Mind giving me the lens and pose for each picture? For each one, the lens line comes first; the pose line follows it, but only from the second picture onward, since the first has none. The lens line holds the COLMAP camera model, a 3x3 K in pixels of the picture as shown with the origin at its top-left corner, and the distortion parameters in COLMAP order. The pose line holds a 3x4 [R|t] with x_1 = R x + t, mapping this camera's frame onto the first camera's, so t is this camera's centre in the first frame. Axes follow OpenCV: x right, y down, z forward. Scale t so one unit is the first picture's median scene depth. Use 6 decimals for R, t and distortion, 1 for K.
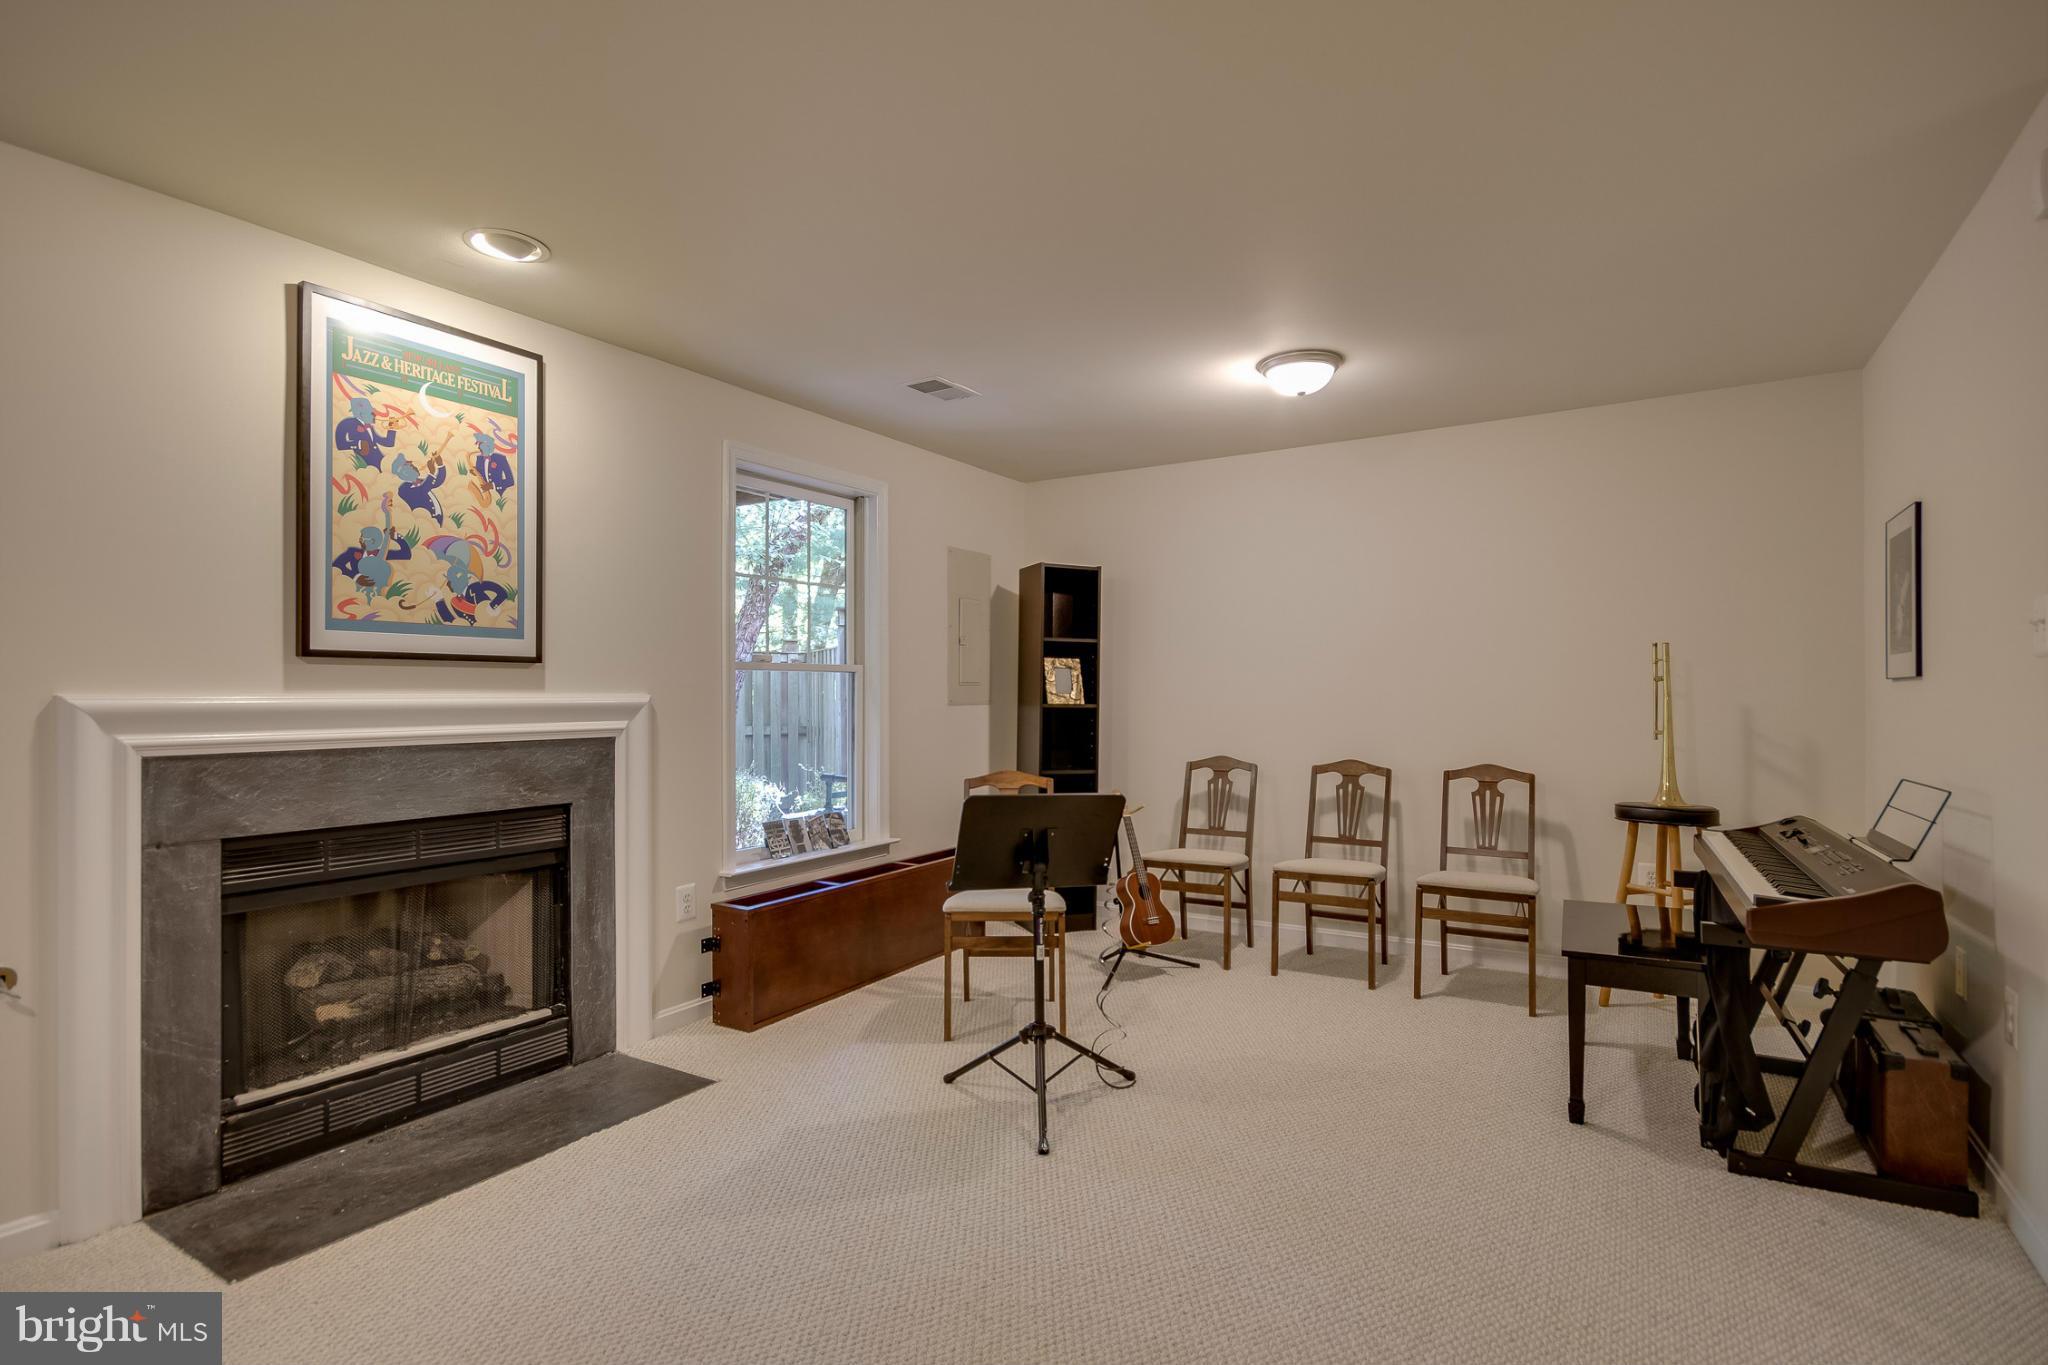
lens RADIAL K [[970.5, 0, 1031.2], [0, 970.5, 686.9], [0, 0, 1]] dist [-0.000053, -0.000001]
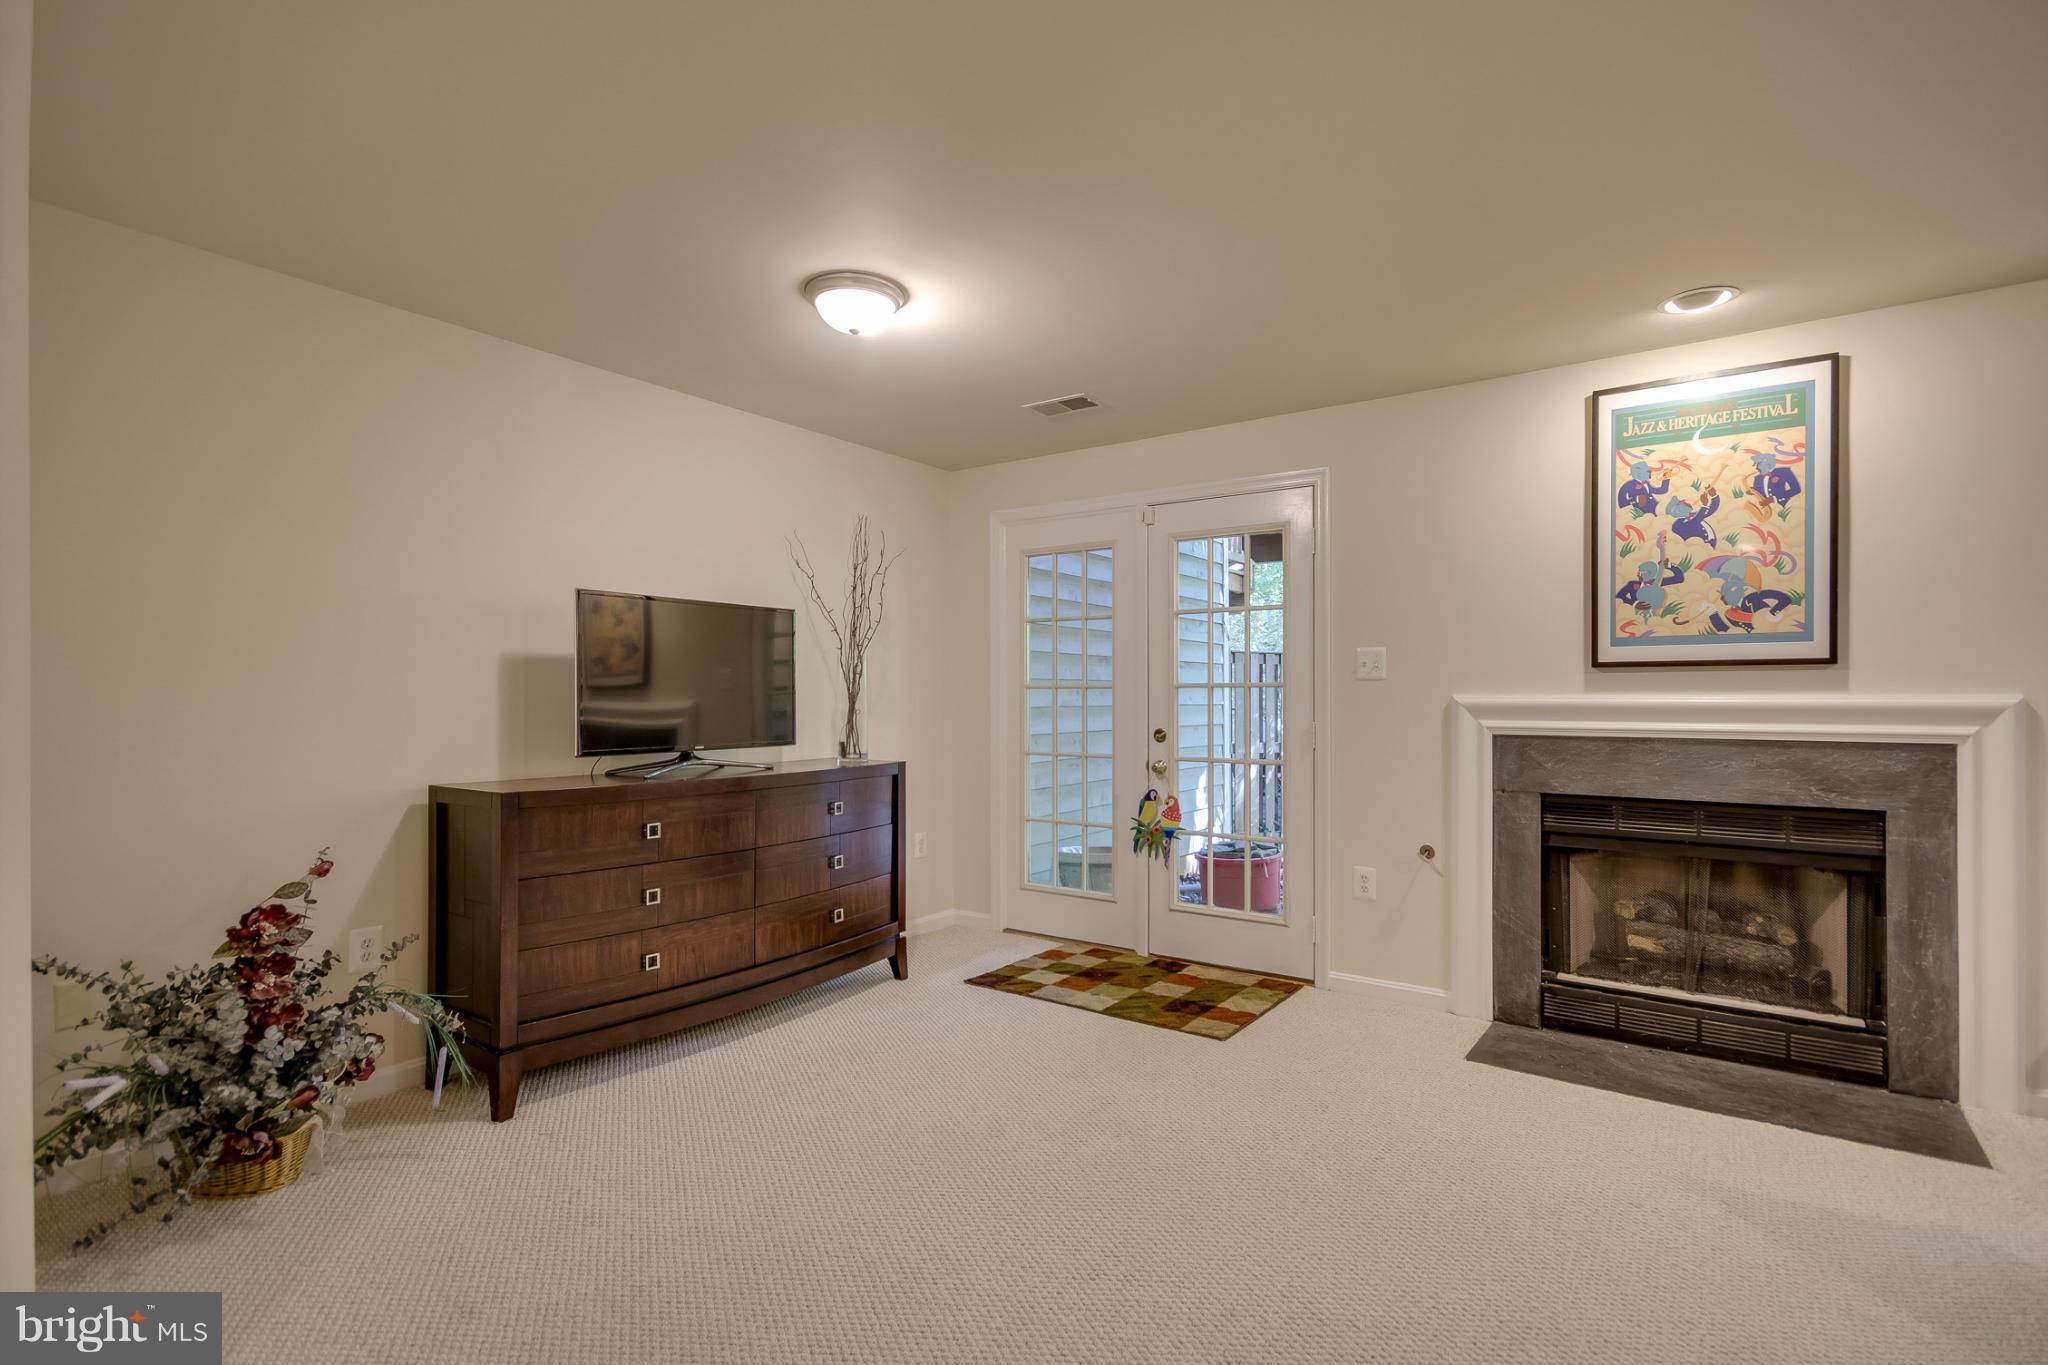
lens RADIAL K [[957.6, 0, 1024.0], [0, 957.6, 682.5], [0, 0, 1]] dist [0.002790, 0.000762]
pose [[-0.056470, -0.009685, -0.998357, 0.567838], [0.010291, 0.999894, -0.010282, -0.004387], [0.998351, -0.010855, -0.056364, 0.247962]]
